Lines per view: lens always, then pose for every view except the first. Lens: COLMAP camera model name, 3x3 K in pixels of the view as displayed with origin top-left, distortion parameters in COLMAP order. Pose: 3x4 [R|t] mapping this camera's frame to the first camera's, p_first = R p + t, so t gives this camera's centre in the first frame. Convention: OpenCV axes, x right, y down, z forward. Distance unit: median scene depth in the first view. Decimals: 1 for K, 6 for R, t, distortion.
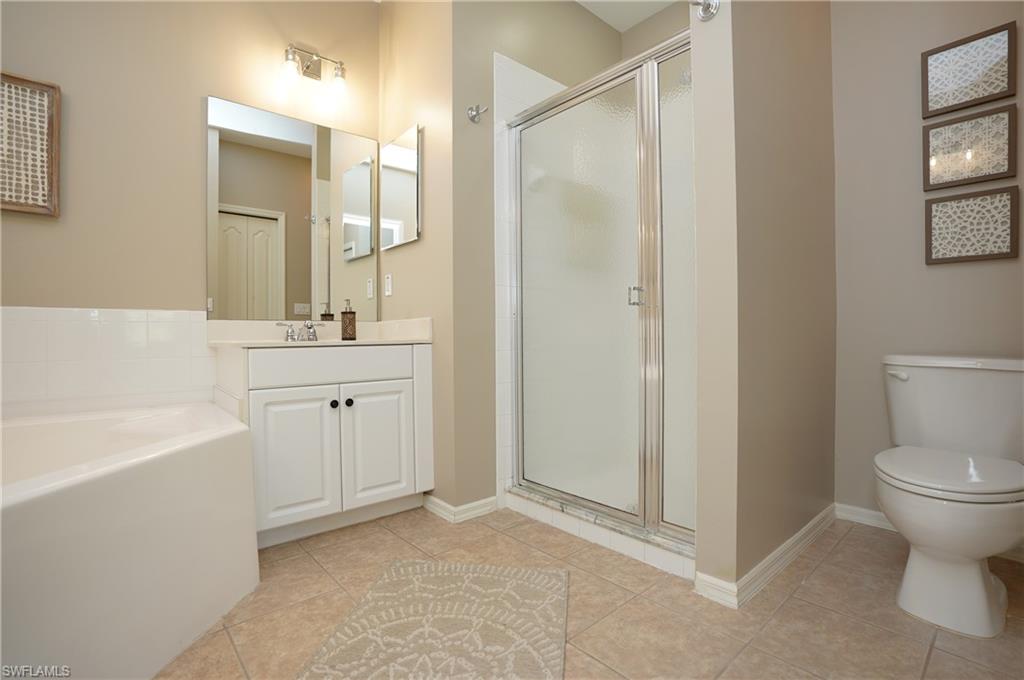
lens RADIAL K [[480.6, 0, 522.9], [0, 480.6, 336.4], [0, 0, 1]] dist [-0.057511, 0.018936]
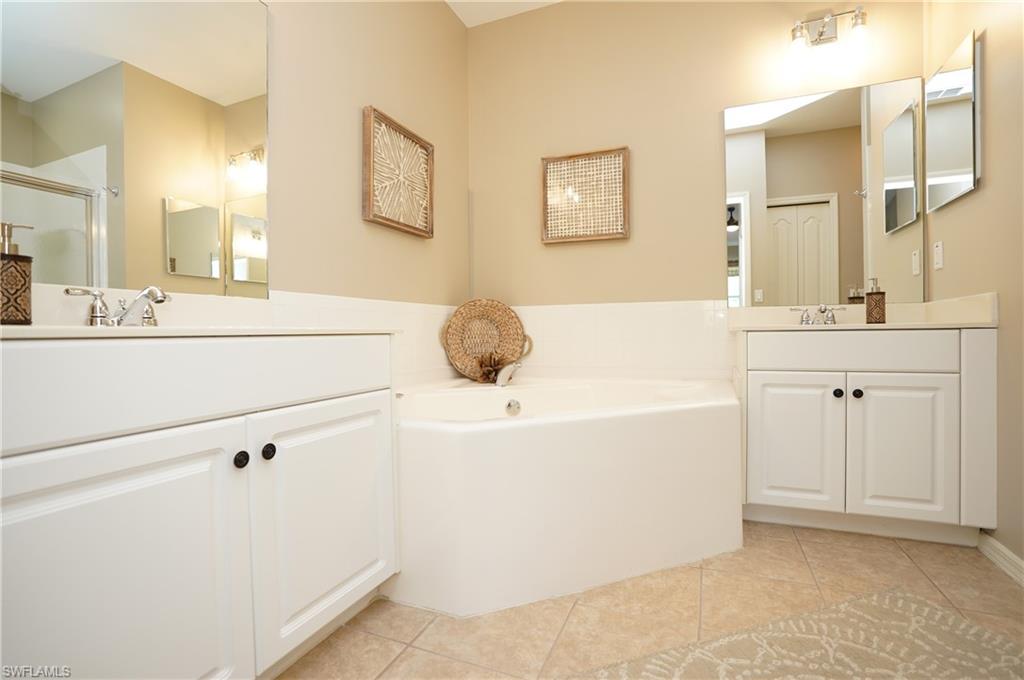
lens RADIAL K [[480.6, 0, 507.3], [0, 480.6, 336.9], [0, 0, 1]] dist [-0.057511, 0.018936]
pose [[0.417827, 0.011987, -0.908448, 0.158125], [0.003155, 0.999888, 0.014645, 0.018744], [0.908521, -0.008985, 0.417742, 0.045651]]
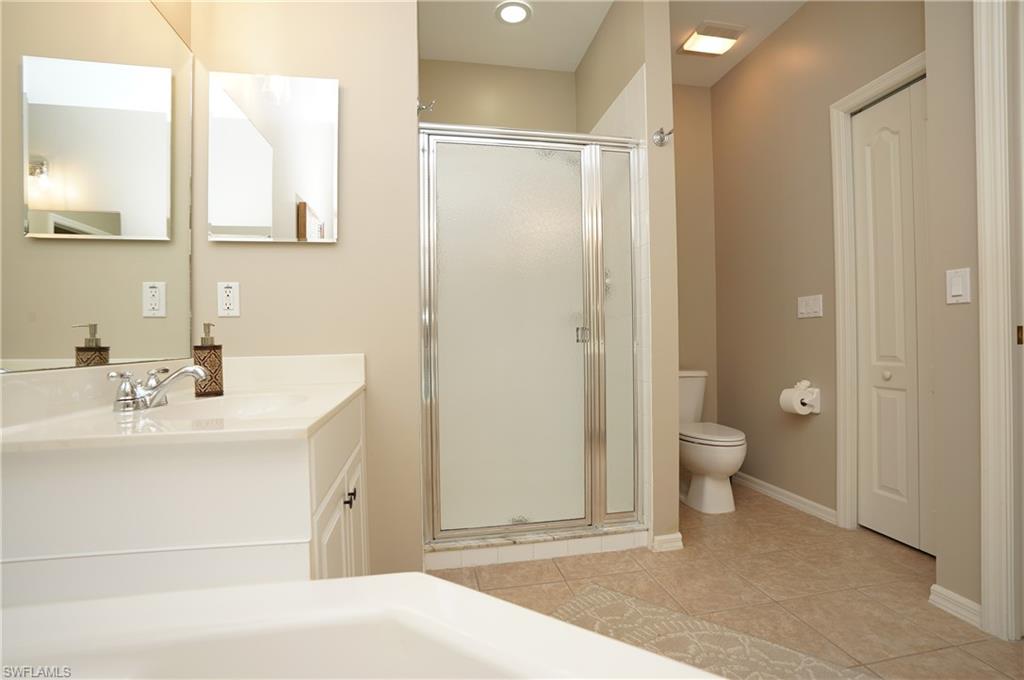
lens RADIAL K [[480.6, 0, 514.6], [0, 480.6, 336.1], [0, 0, 1]] dist [-0.057511, 0.018936]
pose [[0.504815, 0.002717, 0.863223, -0.831670], [0.010440, 0.999903, -0.009253, -0.067383], [-0.863164, 0.013683, 0.504738, 0.509009]]
